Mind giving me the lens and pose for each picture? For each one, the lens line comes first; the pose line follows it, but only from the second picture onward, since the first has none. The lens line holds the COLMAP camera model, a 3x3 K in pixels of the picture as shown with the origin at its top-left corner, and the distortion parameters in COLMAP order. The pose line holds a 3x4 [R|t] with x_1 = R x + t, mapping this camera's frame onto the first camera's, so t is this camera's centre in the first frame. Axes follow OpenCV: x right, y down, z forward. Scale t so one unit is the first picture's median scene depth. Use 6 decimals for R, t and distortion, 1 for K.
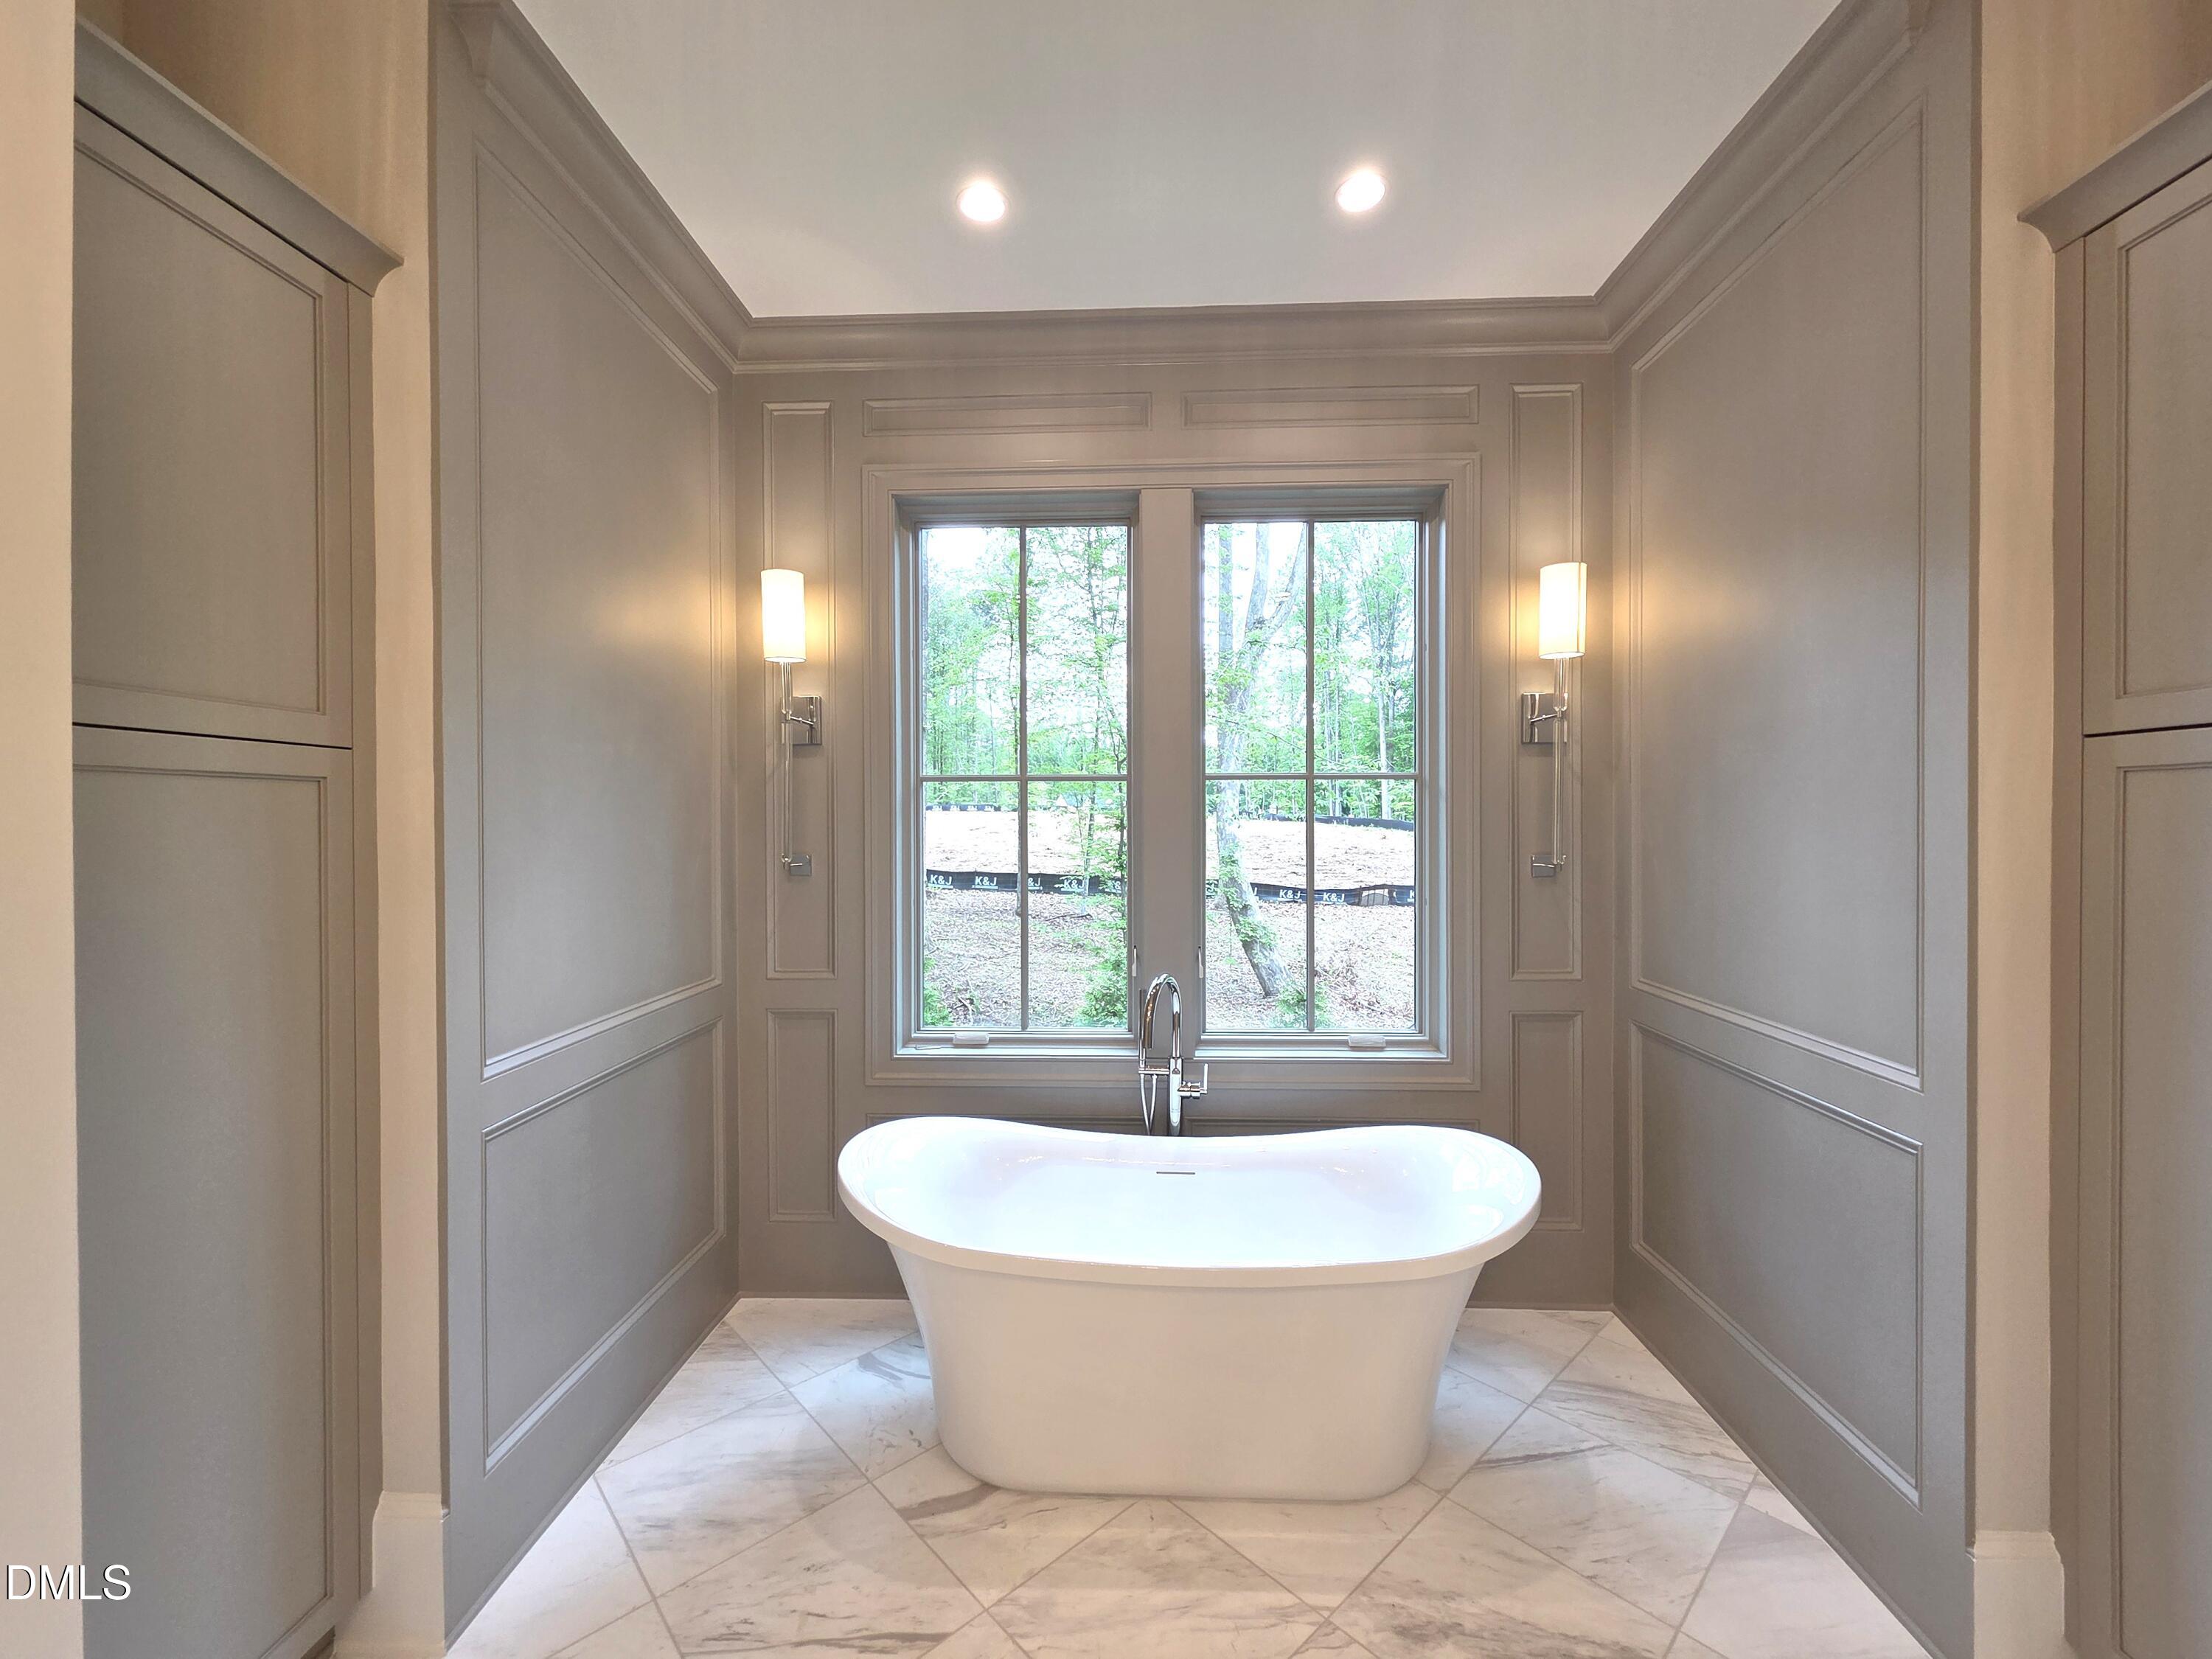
lens RADIAL K [[902.8, 0, 1111.1], [0, 902.8, 827.3], [0, 0, 1]] dist [-0.000845, -0.000144]
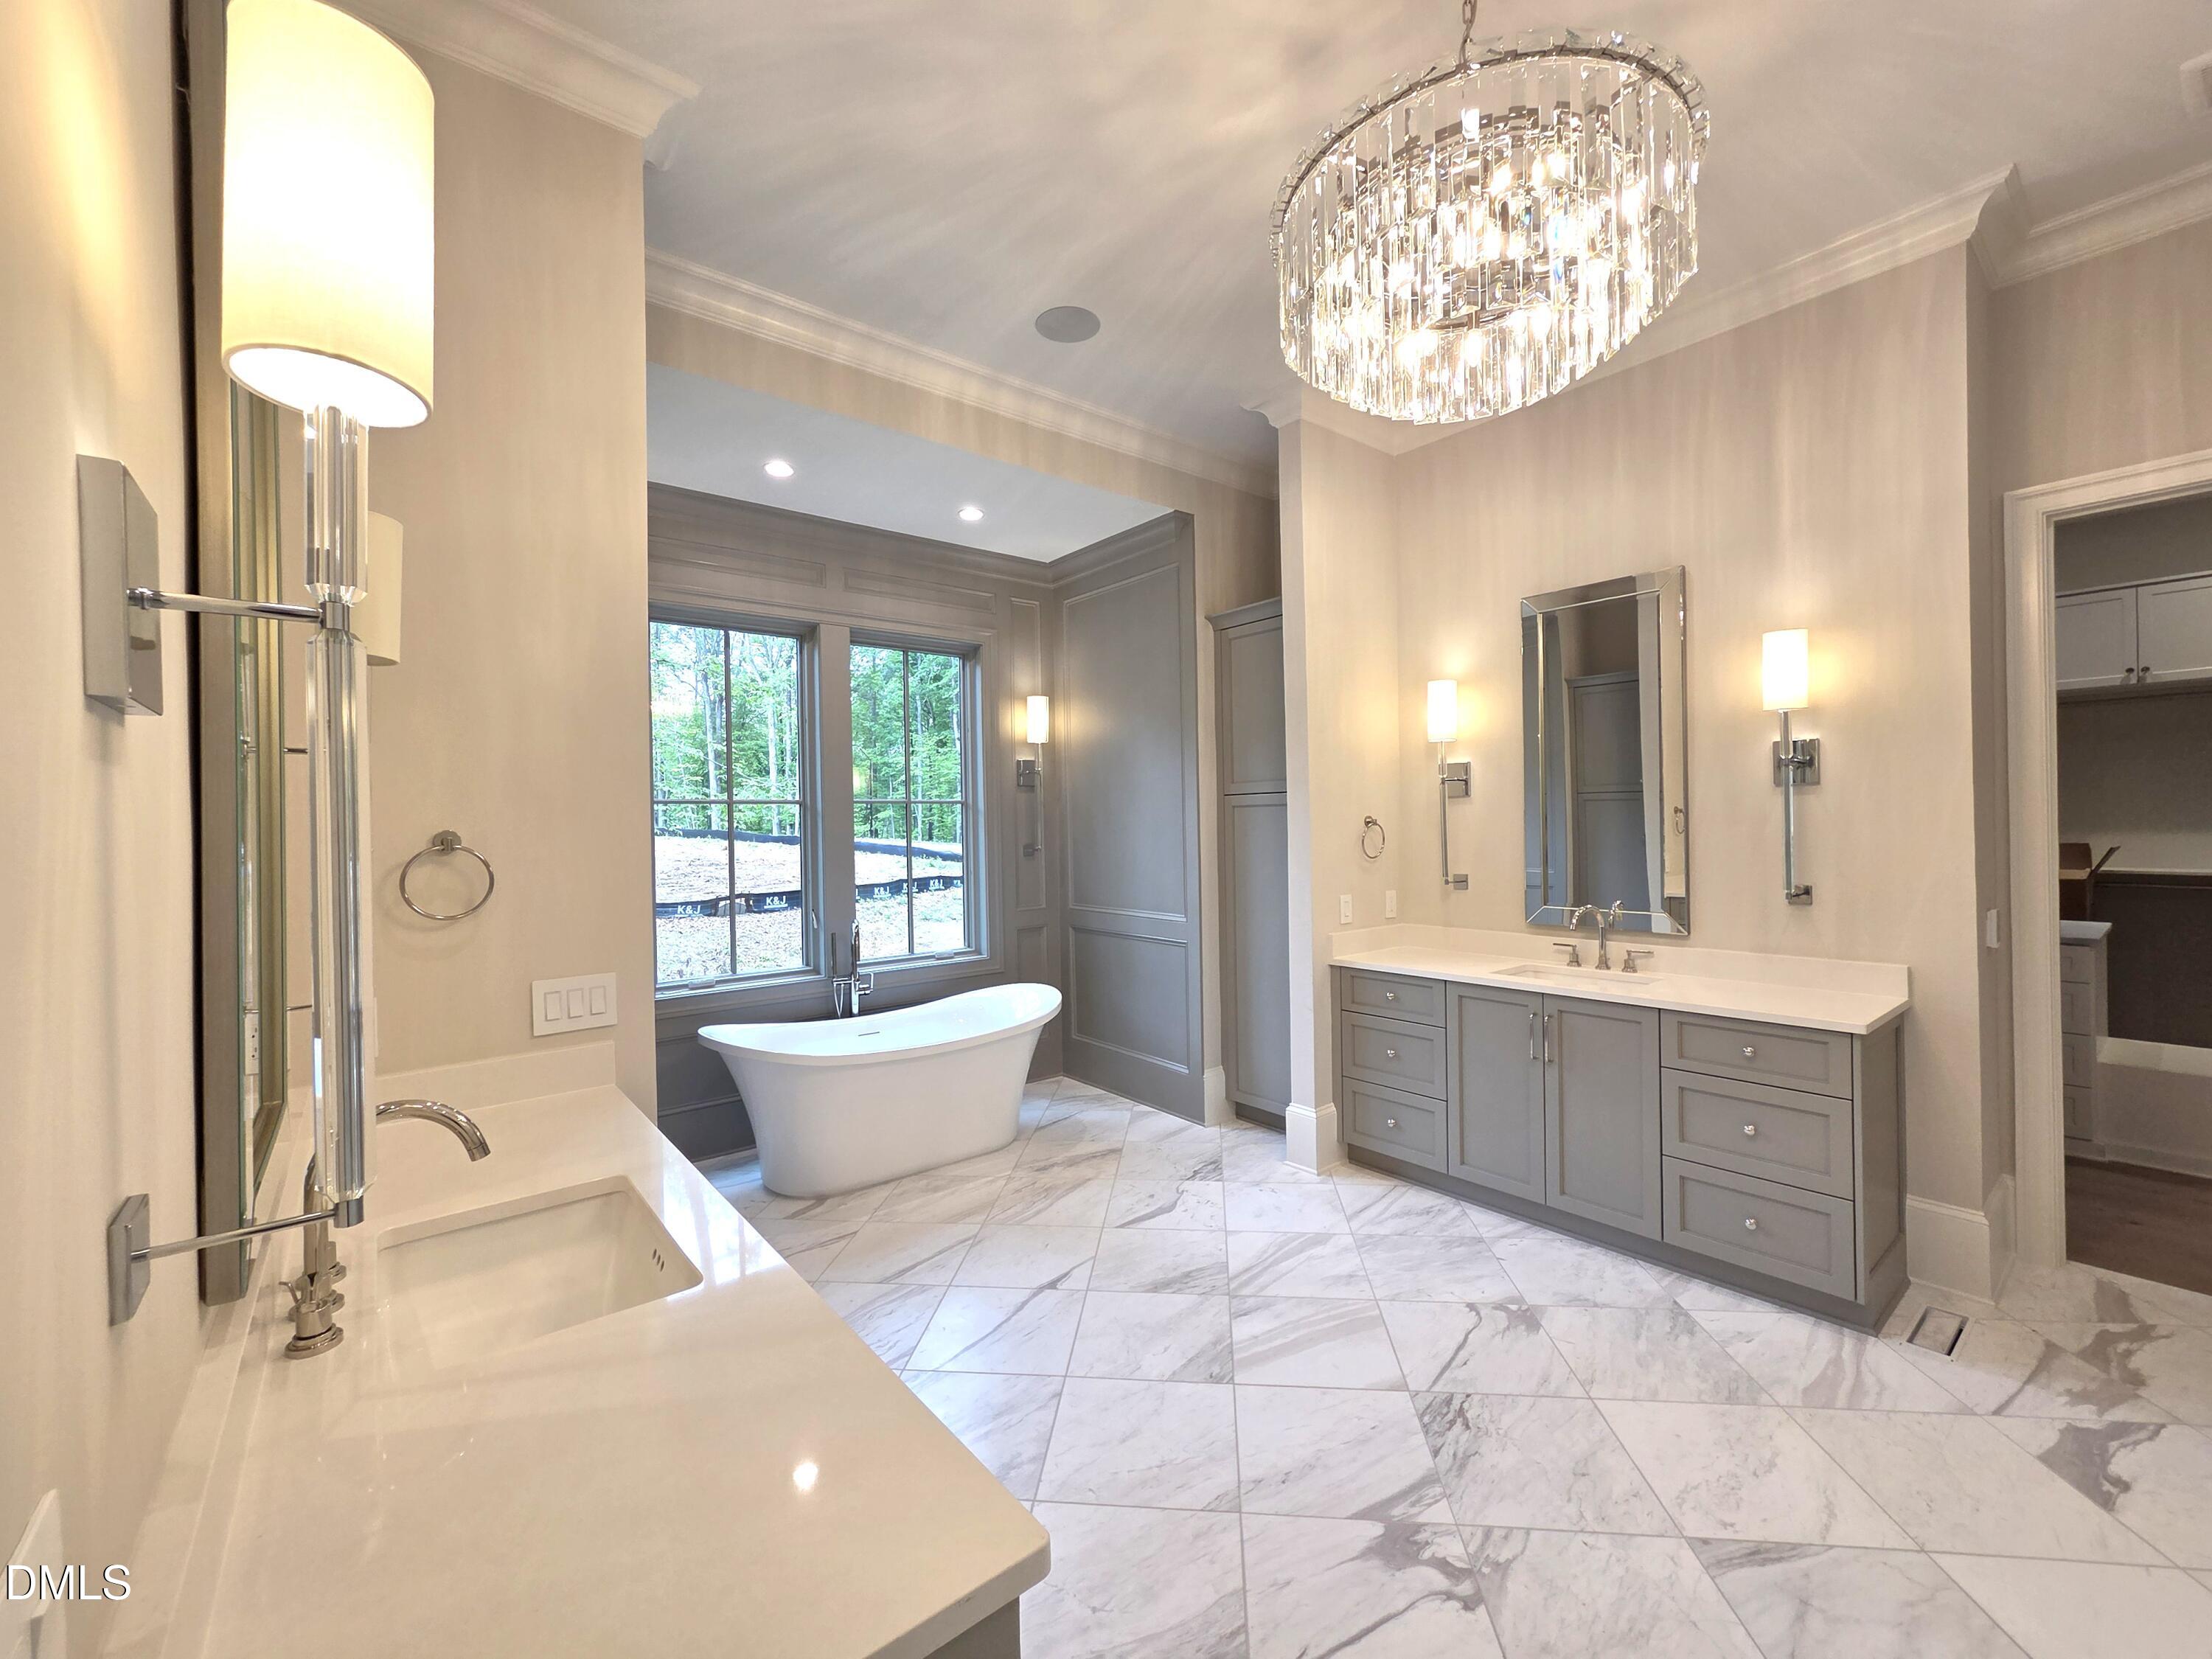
lens RADIAL K [[902.8, 0, 1113.1], [0, 902.8, 828.8], [0, 0, 1]] dist [-0.000845, -0.000144]
pose [[0.749452, -0.014613, 0.661897, -0.658644], [0.021134, 0.999775, -0.001857, 0.004878], [-0.661721, 0.015380, 0.749592, -0.557922]]
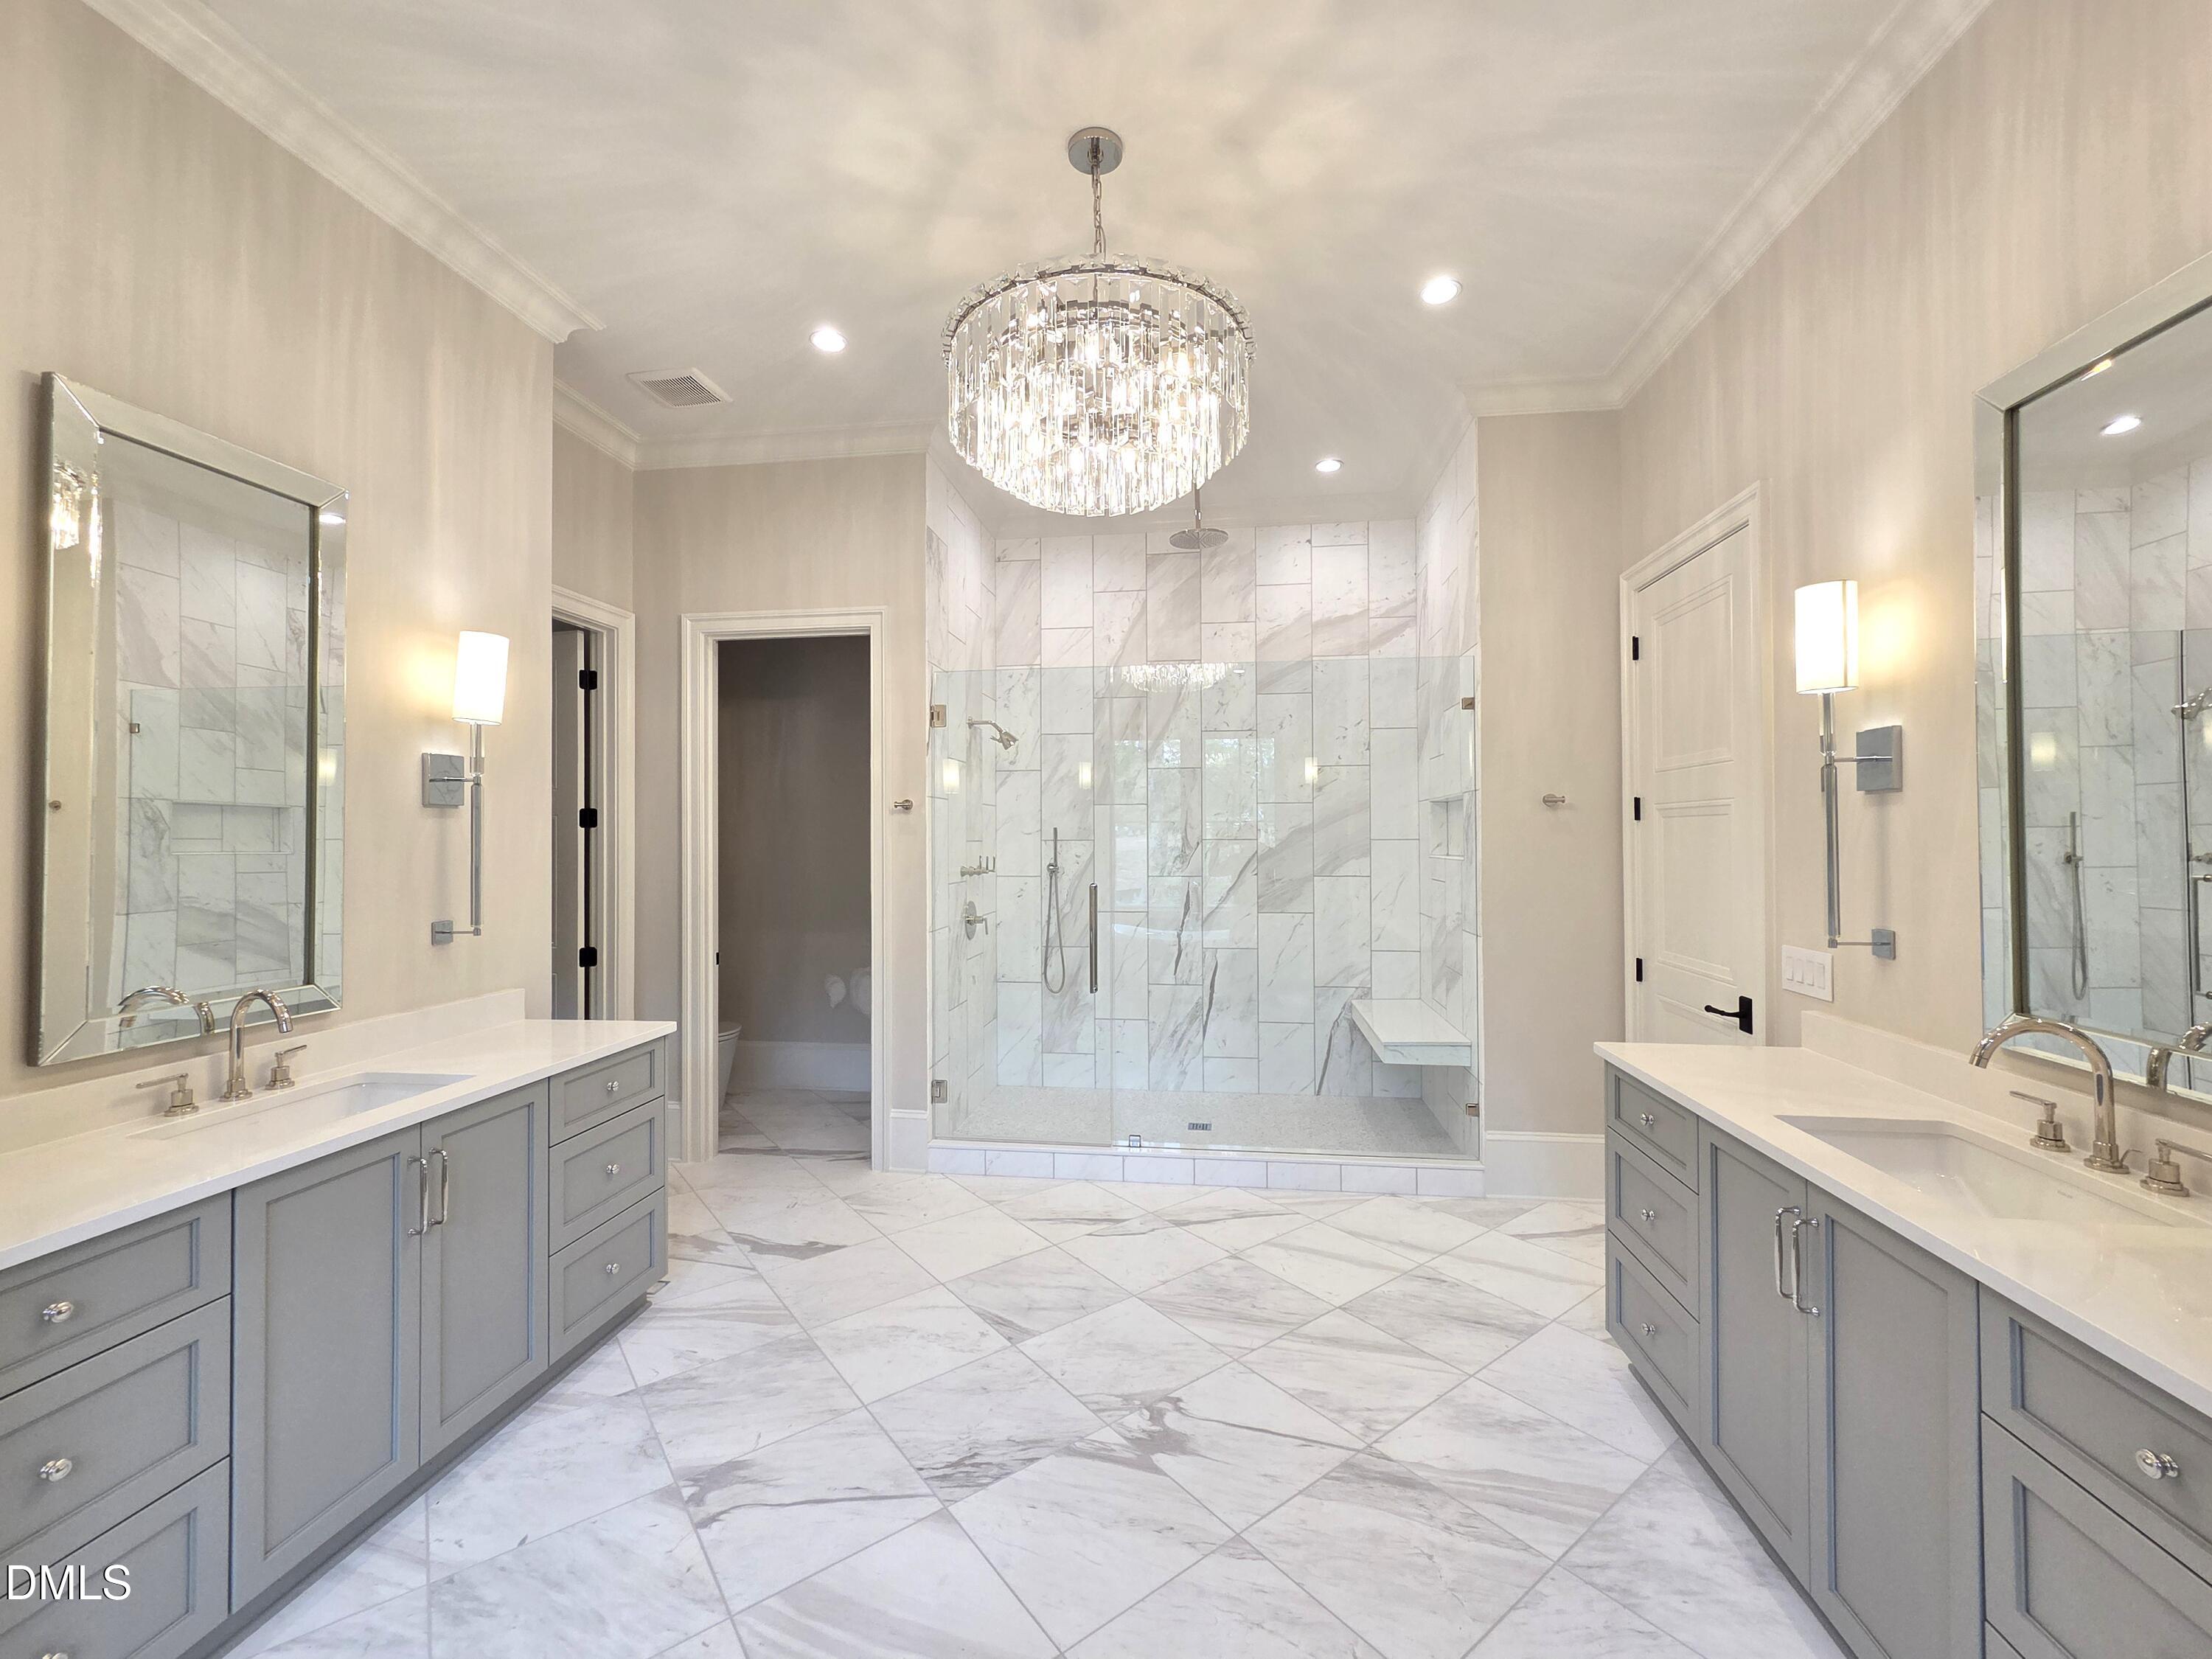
lens RADIAL K [[902.8, 0, 1108.8], [0, 902.8, 826.8], [0, 0, 1]] dist [-0.000845, -0.000144]
pose [[-0.995923, 0.008732, 0.089778, -0.083129], [0.008410, 0.999957, -0.003968, -0.001498], [-0.089809, -0.003197, -0.995954, 0.634363]]
